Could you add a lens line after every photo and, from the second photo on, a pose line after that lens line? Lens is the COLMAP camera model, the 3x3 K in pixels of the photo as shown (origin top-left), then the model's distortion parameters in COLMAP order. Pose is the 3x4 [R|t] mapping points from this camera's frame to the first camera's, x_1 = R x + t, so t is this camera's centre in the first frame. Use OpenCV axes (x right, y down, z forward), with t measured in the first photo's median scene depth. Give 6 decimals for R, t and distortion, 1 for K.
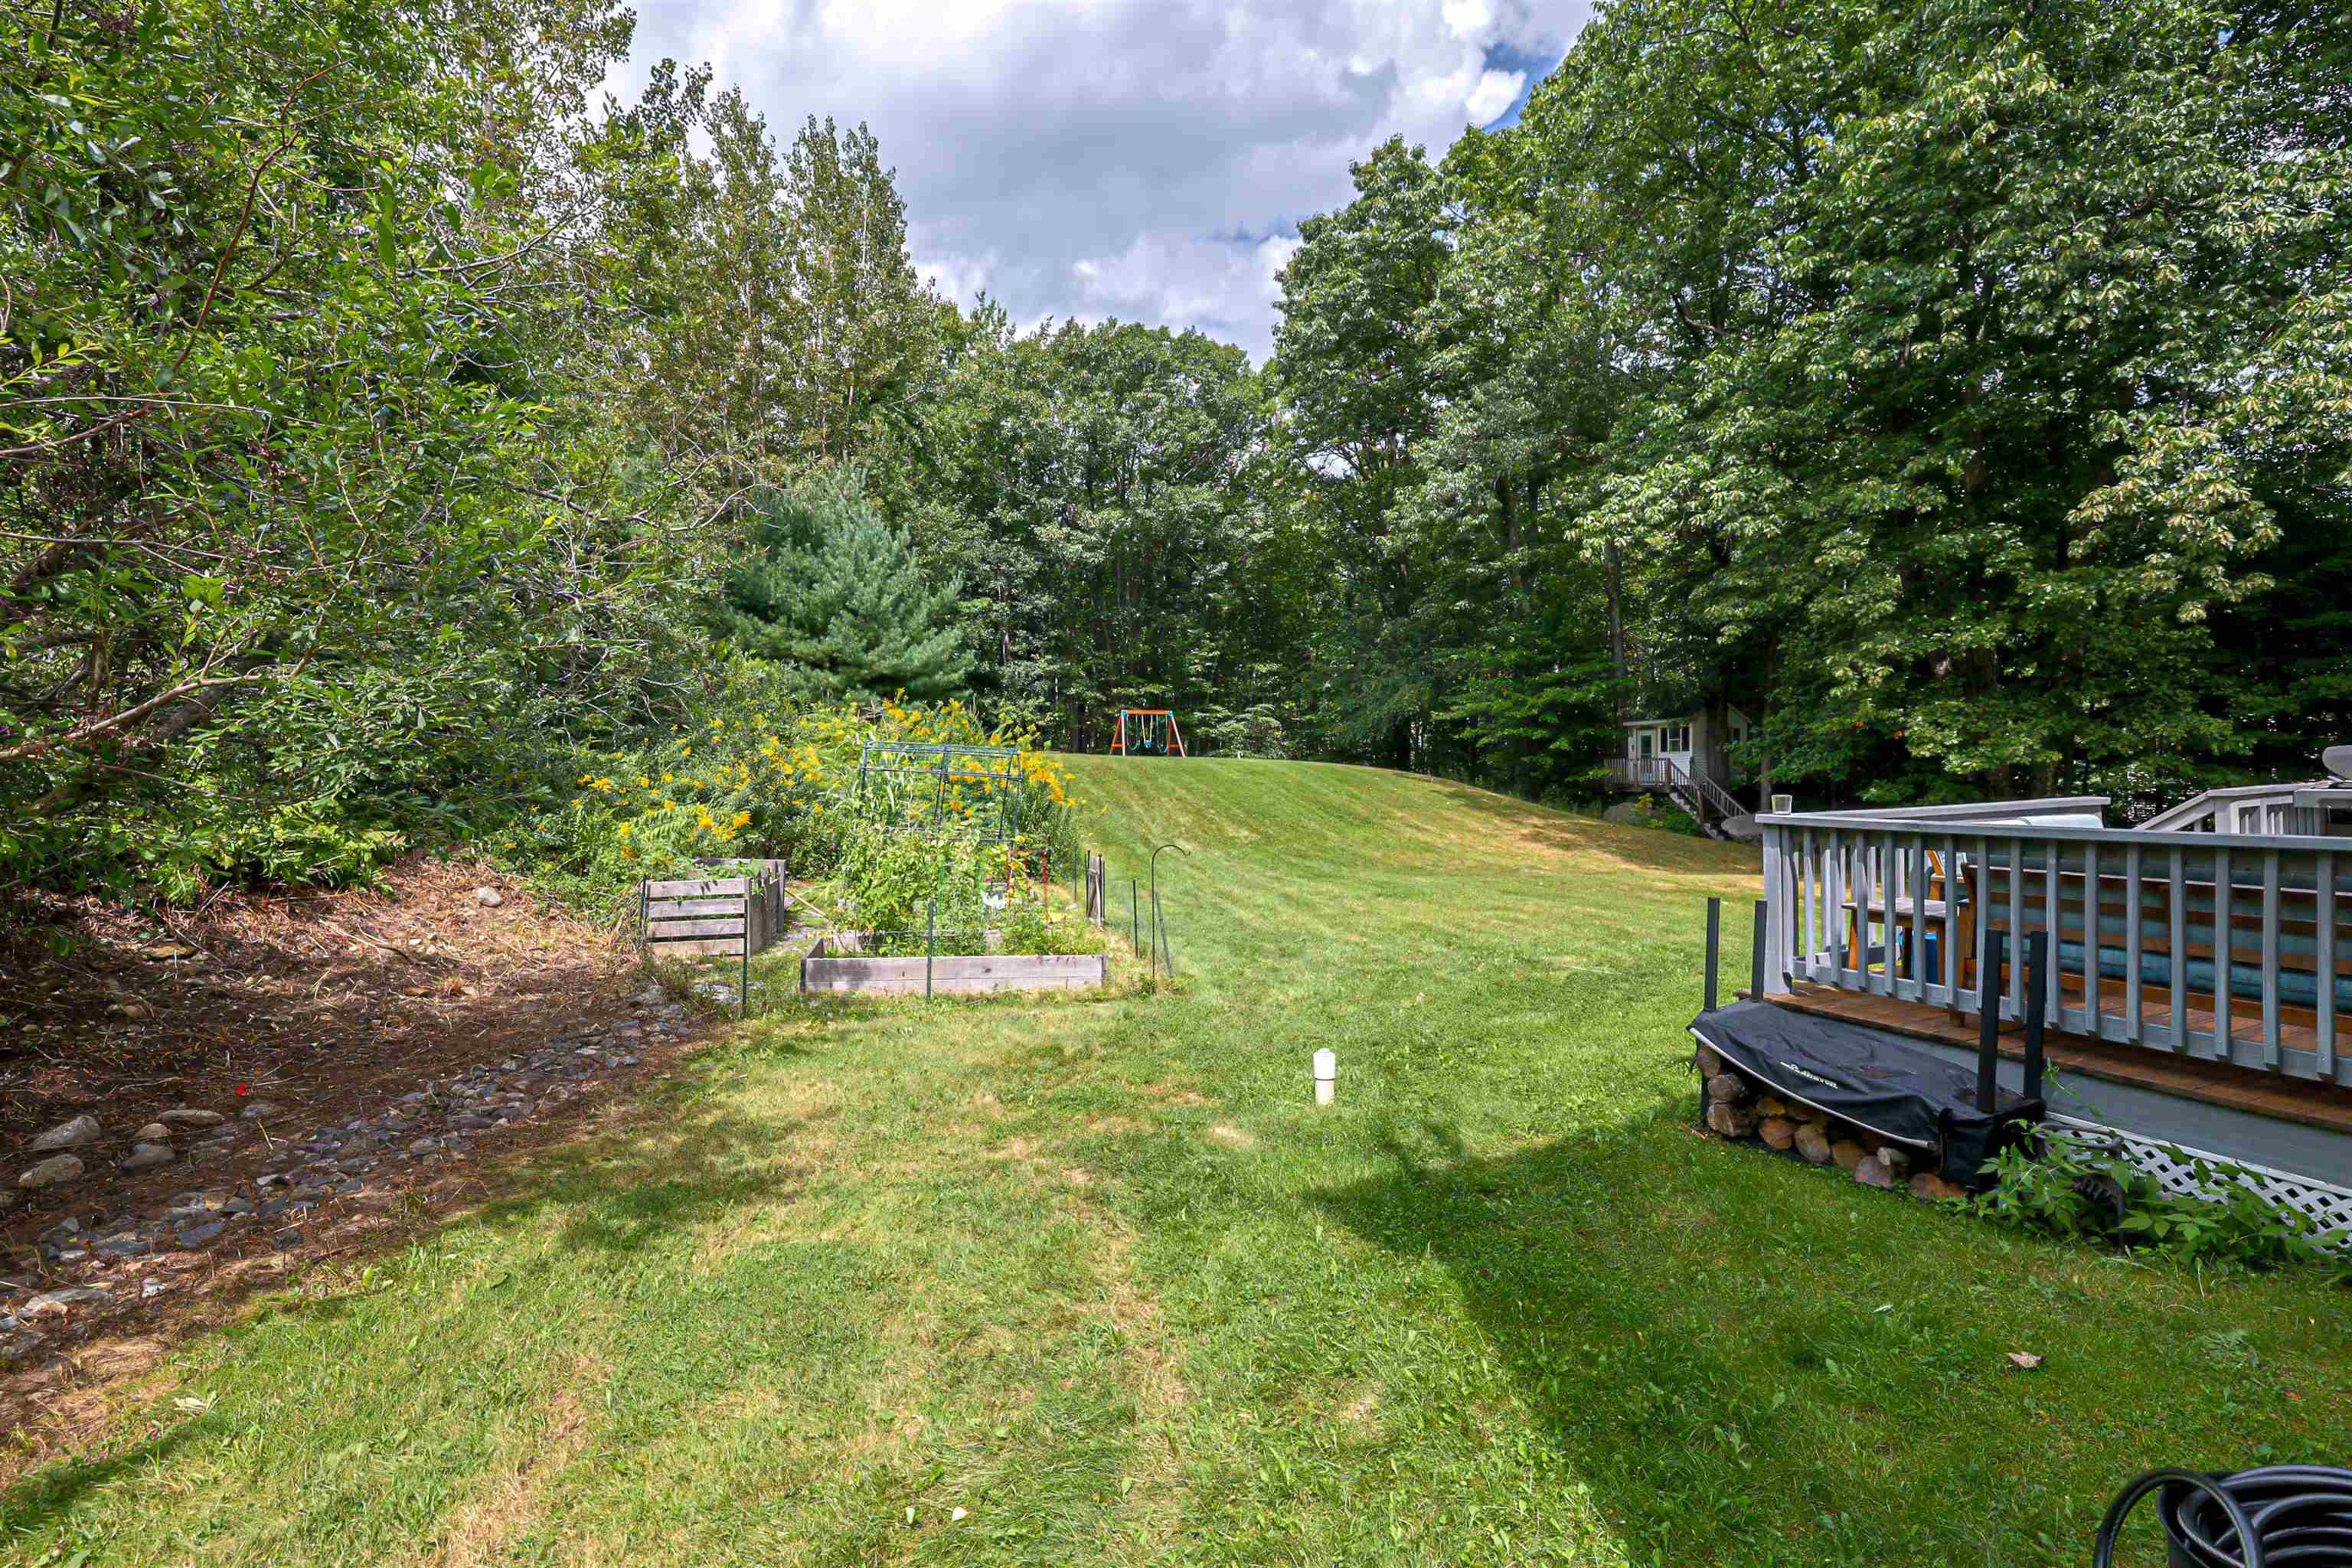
lens RADIAL K [[1035.9, 0, 1176.0], [0, 1035.9, 784.0], [0, 0, 1]] dist [-0.020008, 0.014055]
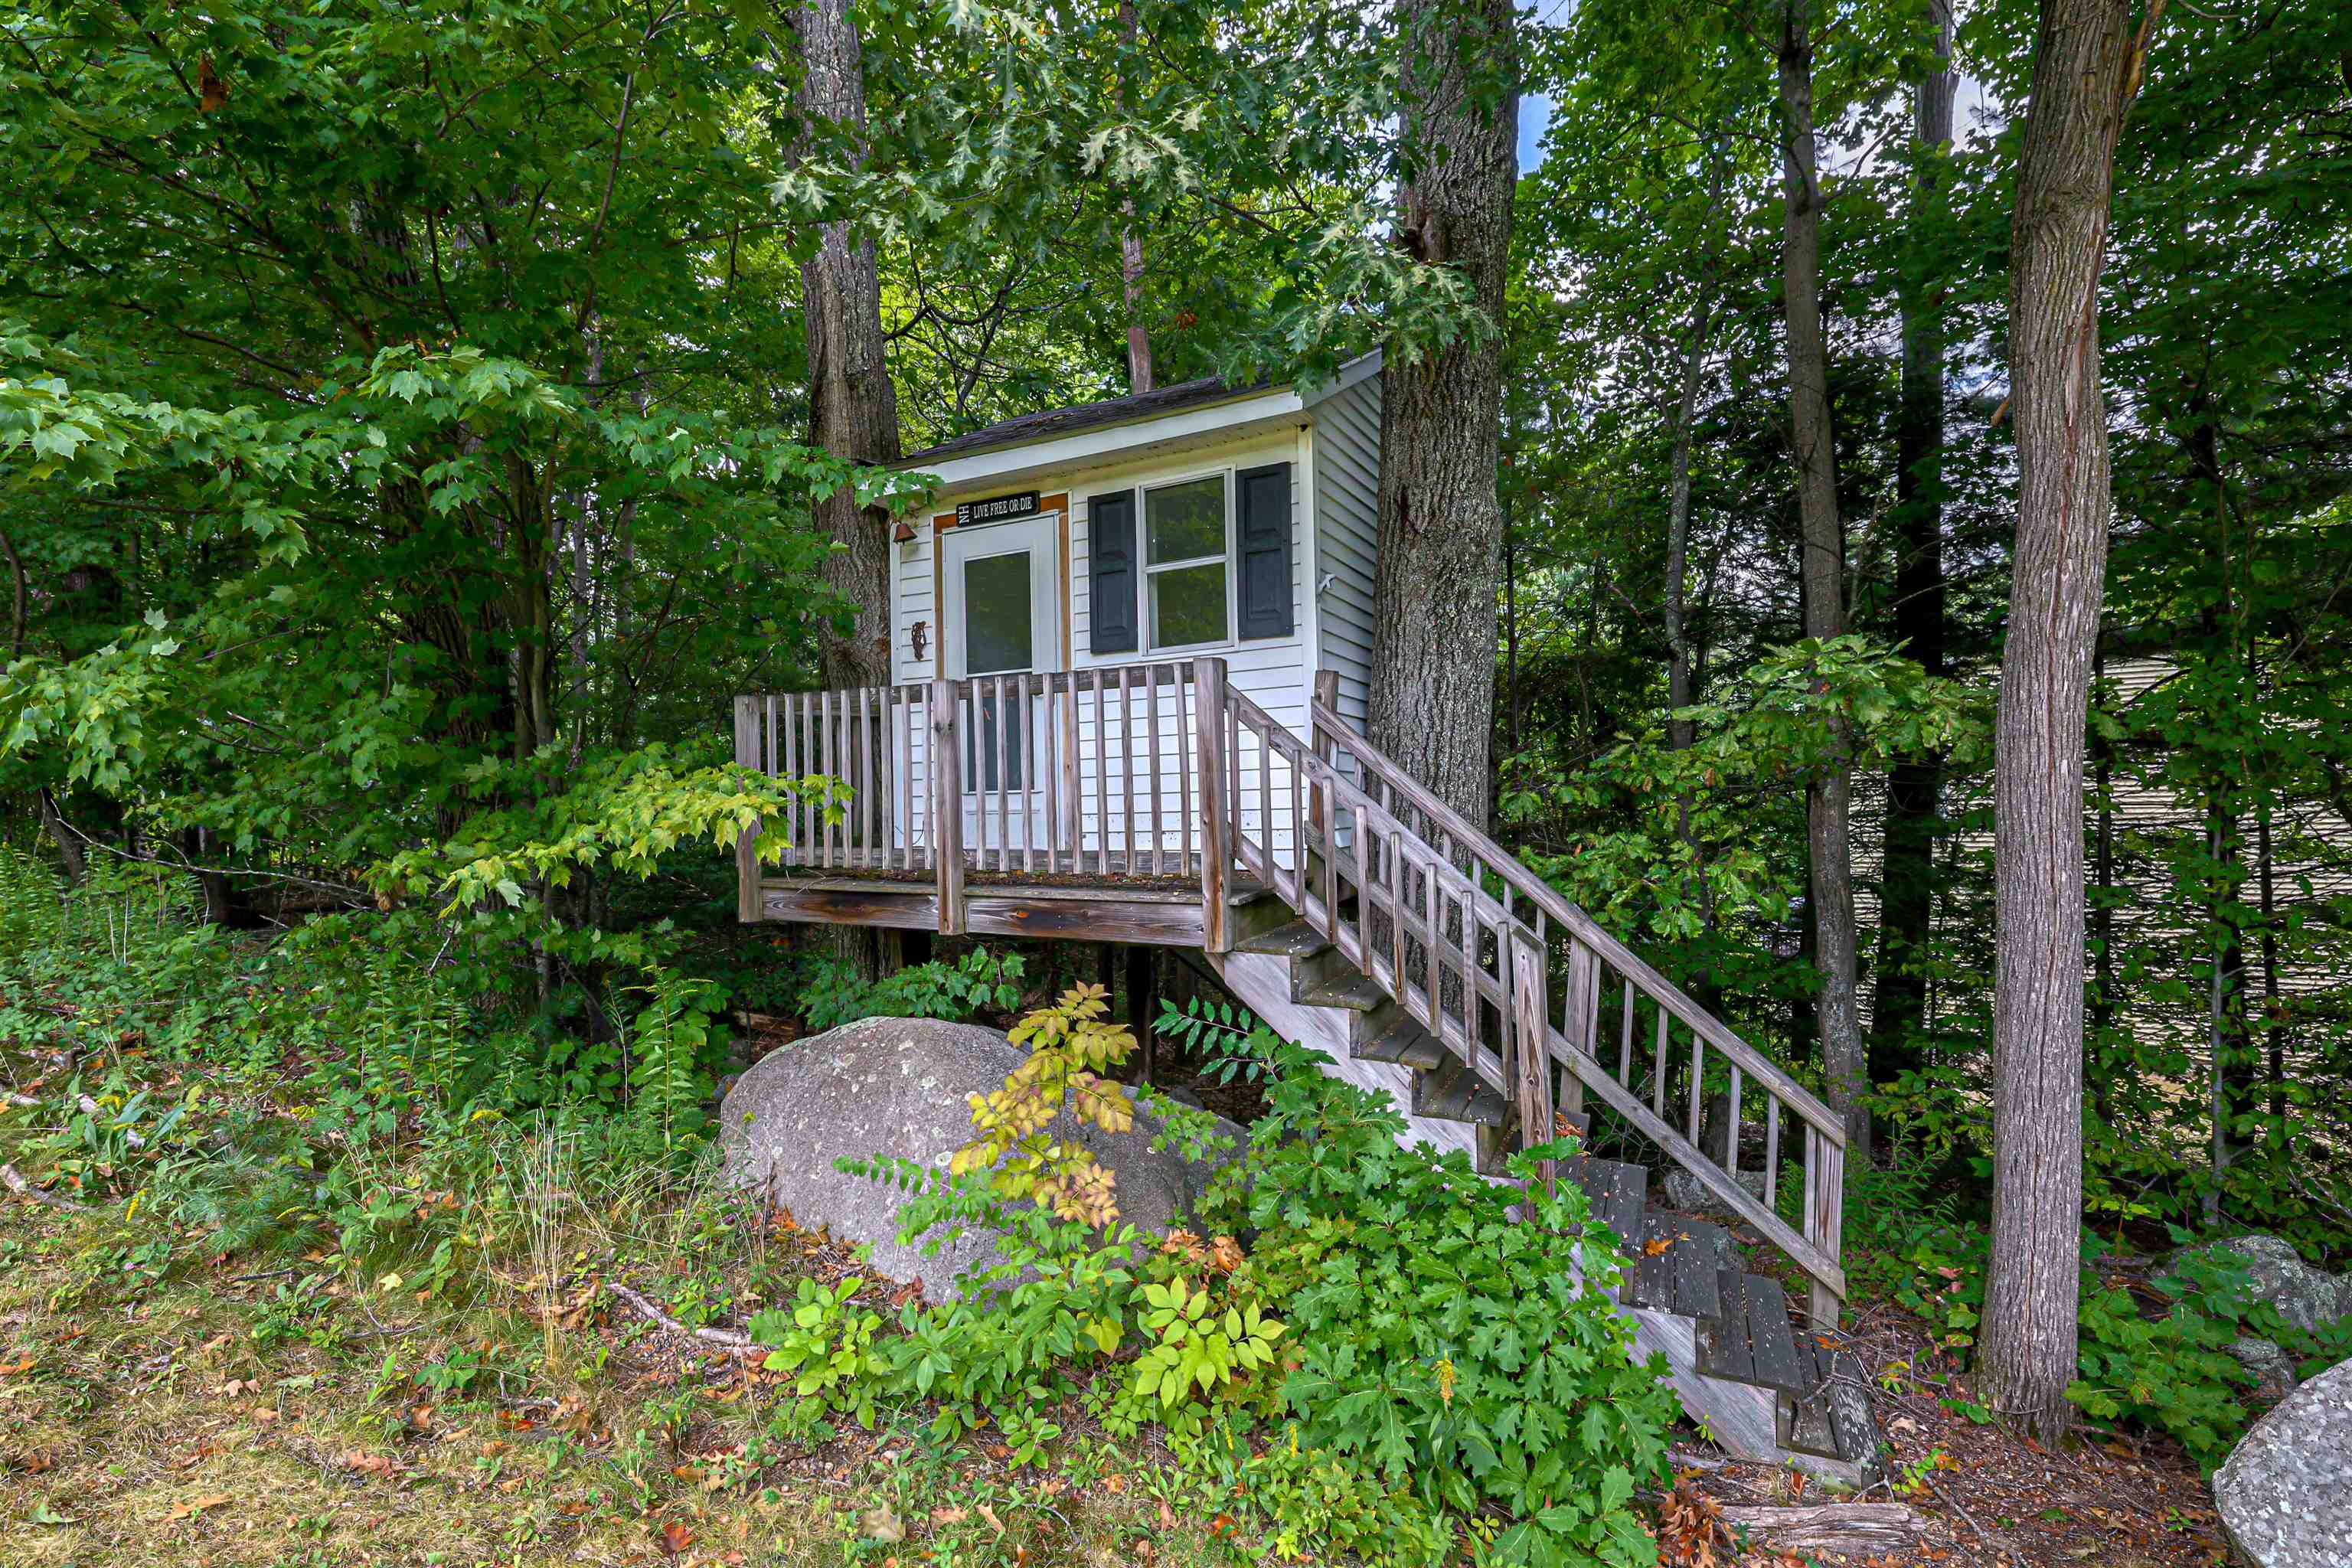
lens RADIAL K [[1138.9, 0, 1176.0], [0, 1138.9, 784.0], [0, 0, 1]] dist [0.000281, 0.000004]
pose [[0.787728, -0.010047, 0.615941, 0.707156], [0.018906, 0.999790, -0.007871, -0.018265], [-0.615733, 0.017845, 0.787753, 1.621130]]
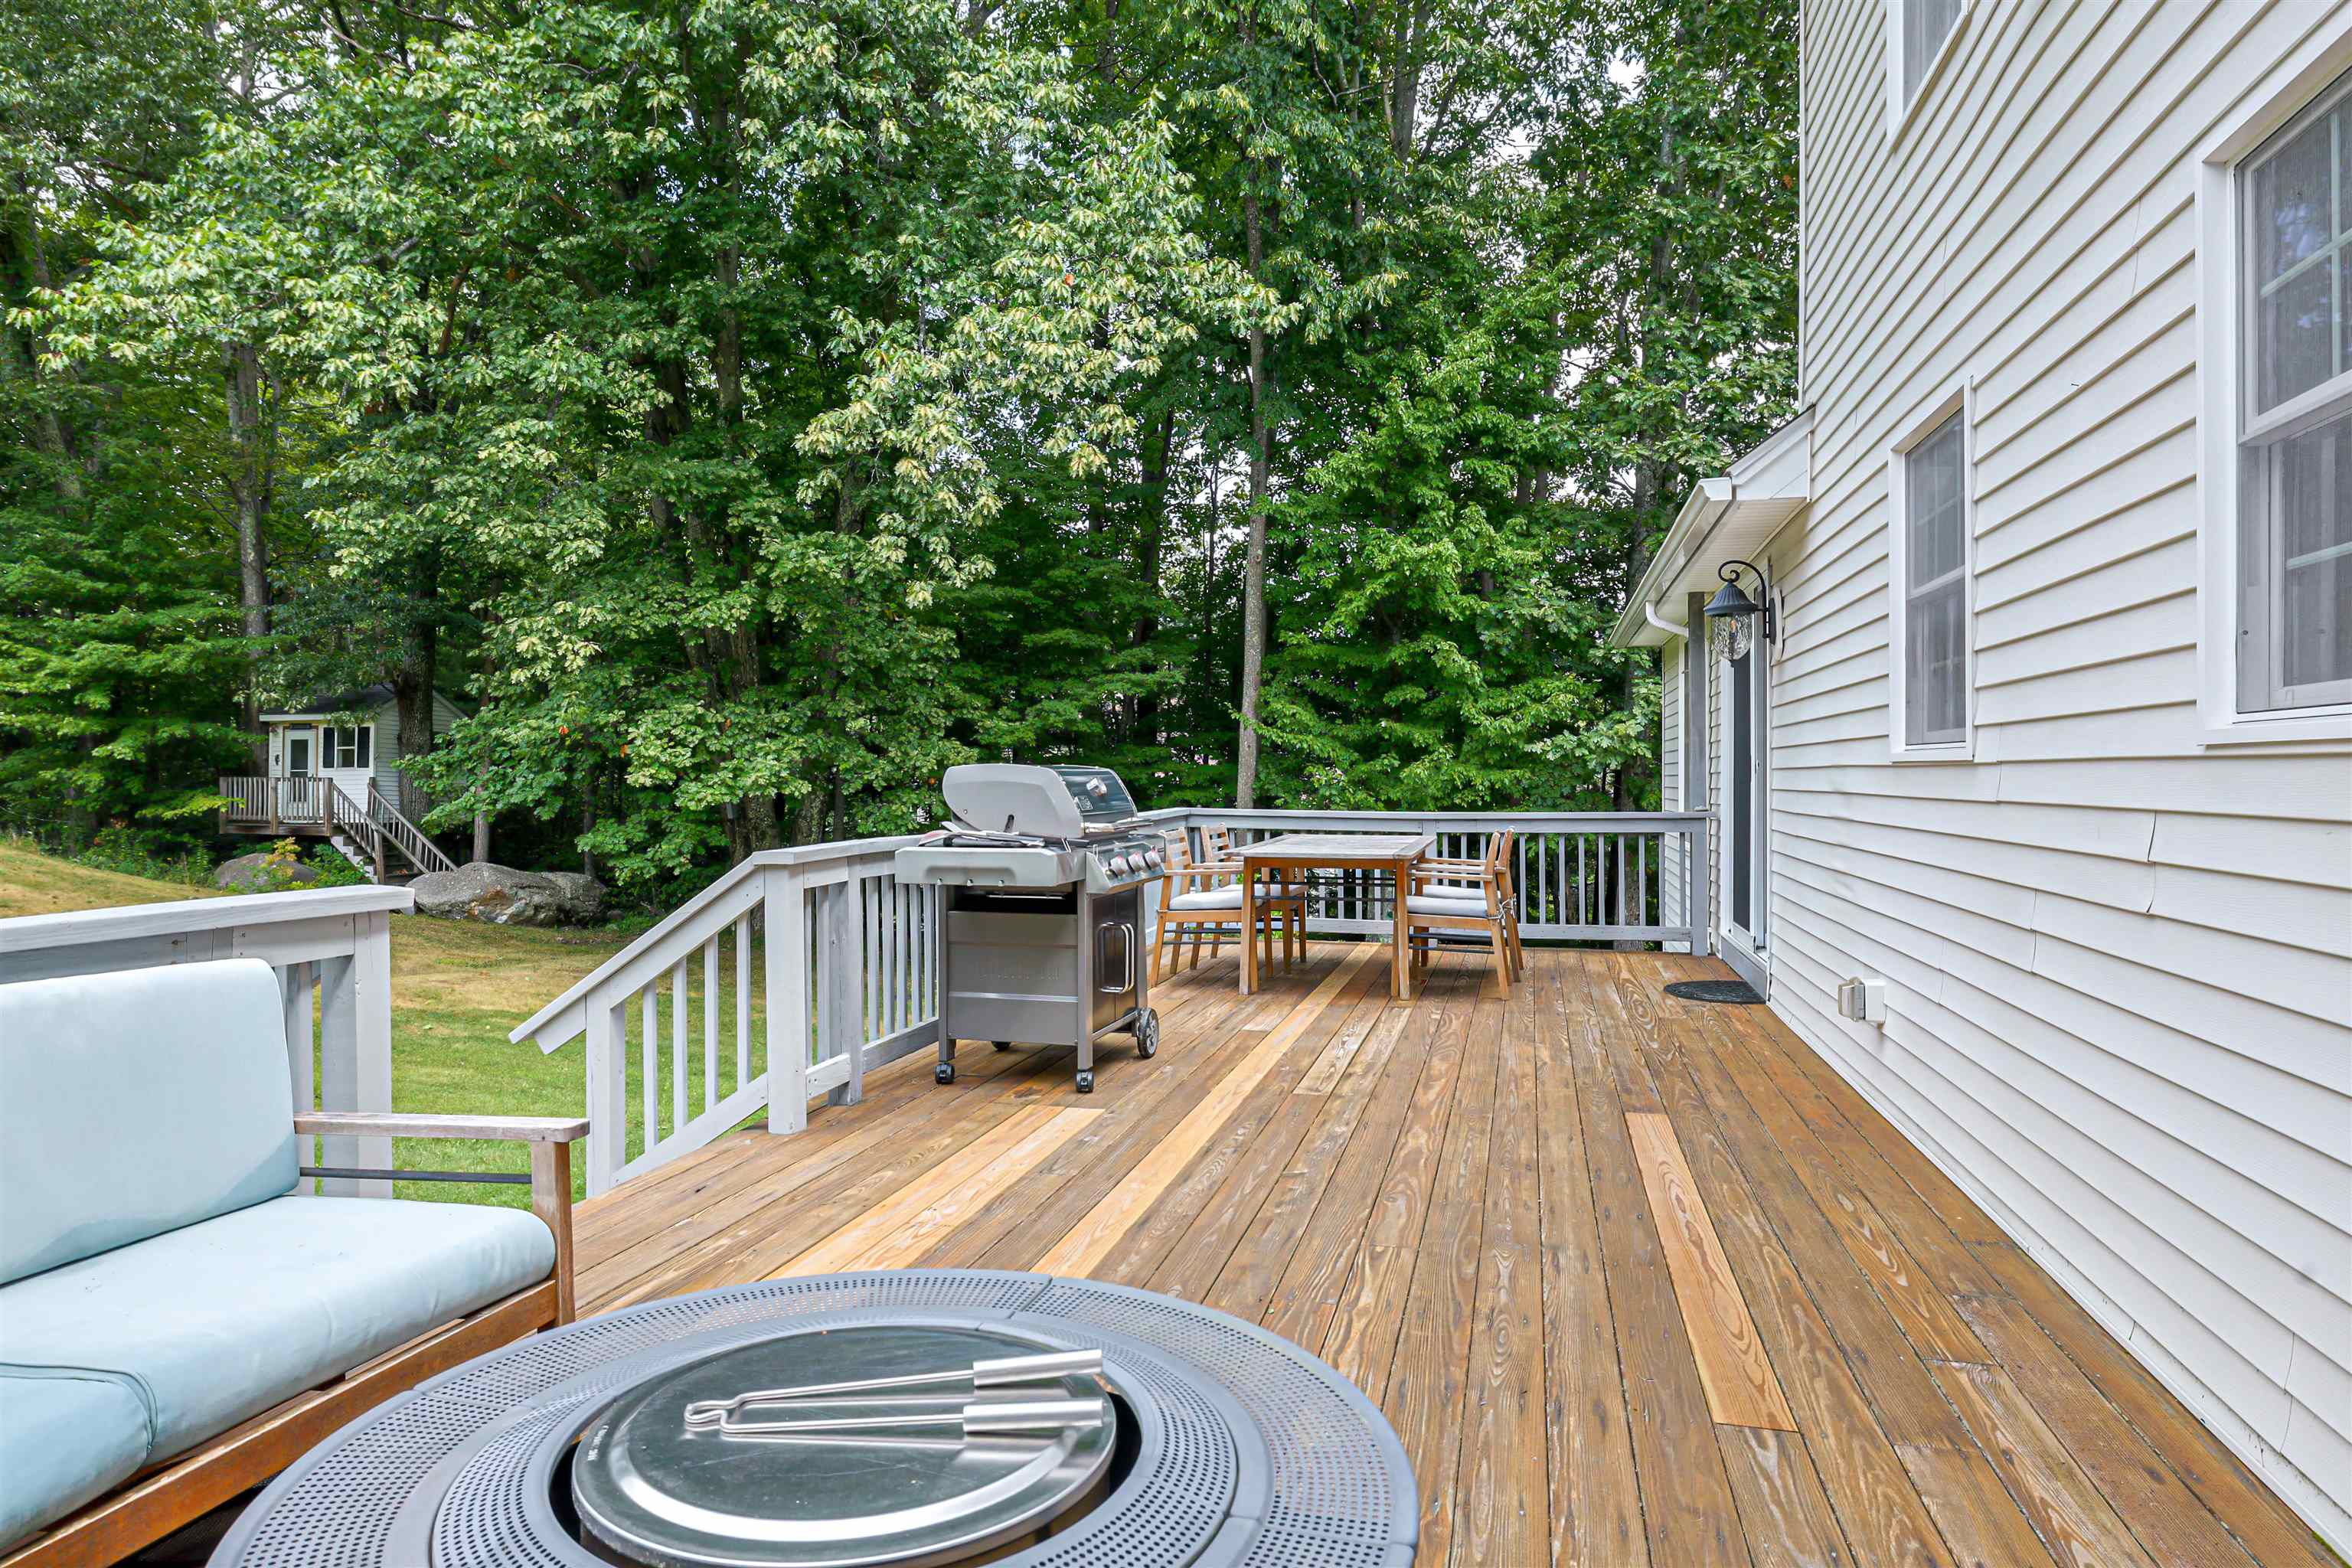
lens RADIAL K [[1468.1, 0, 1176.0], [0, 1468.1, 784.0], [0, 0, 1]] dist [-0.002350, -0.000656]
pose [[0.617823, 0.026472, 0.785872, 0.196336], [-0.007205, 0.999582, -0.028006, -0.002403], [-0.786284, 0.011641, 0.617755, 0.145706]]
